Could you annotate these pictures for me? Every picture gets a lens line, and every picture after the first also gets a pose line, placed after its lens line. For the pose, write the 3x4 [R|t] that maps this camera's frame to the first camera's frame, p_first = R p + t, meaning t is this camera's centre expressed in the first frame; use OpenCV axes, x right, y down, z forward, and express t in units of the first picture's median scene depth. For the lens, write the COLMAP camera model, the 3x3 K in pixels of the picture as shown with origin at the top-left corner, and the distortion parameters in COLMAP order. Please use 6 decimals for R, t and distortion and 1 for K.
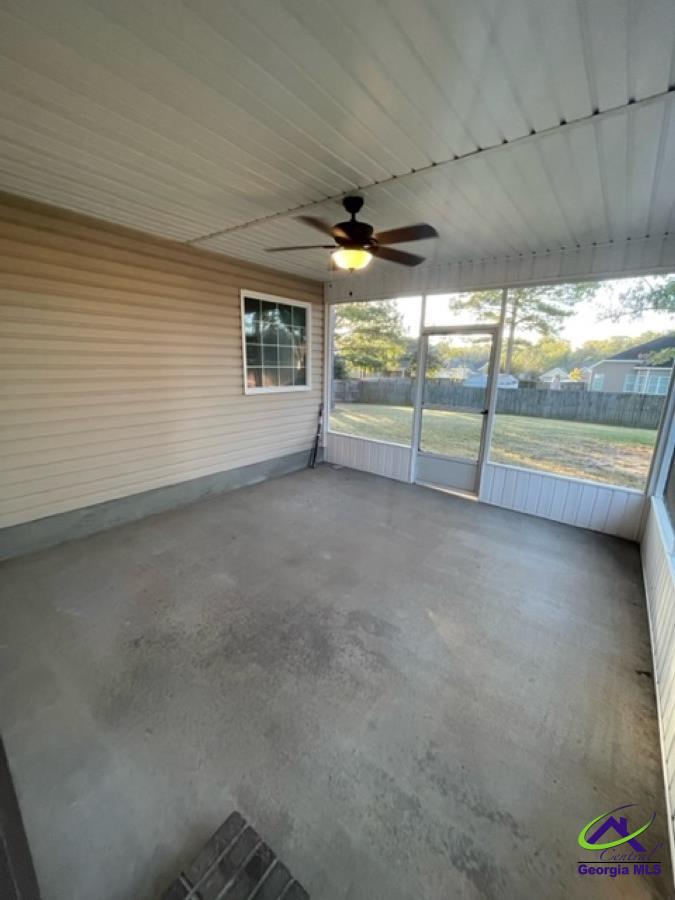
lens RADIAL K [[362.3, 0, 338.8], [0, 362.3, 450.5], [0, 0, 1]] dist [-0.002704, 0.000882]
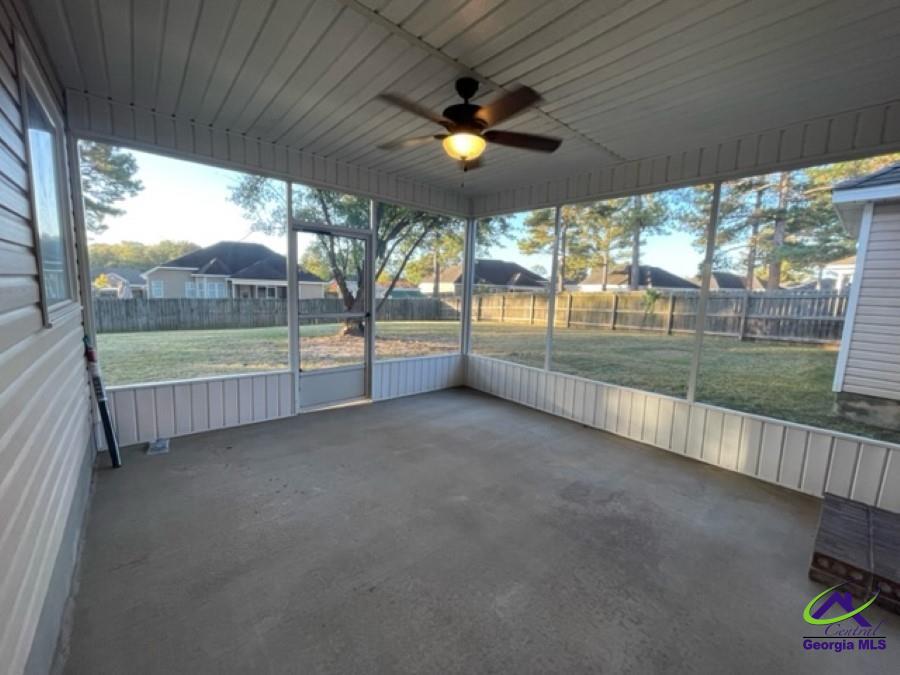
lens RADIAL K [[362.3, 0, 451.1], [0, 362.3, 332.5], [0, 0, 1]] dist [-0.002704, 0.000882]
pose [[0.196539, -0.138170, 0.970712, -0.538266], [0.202705, 0.974359, 0.097648, -0.106067], [-0.959314, 0.177576, 0.219507, 0.541855]]
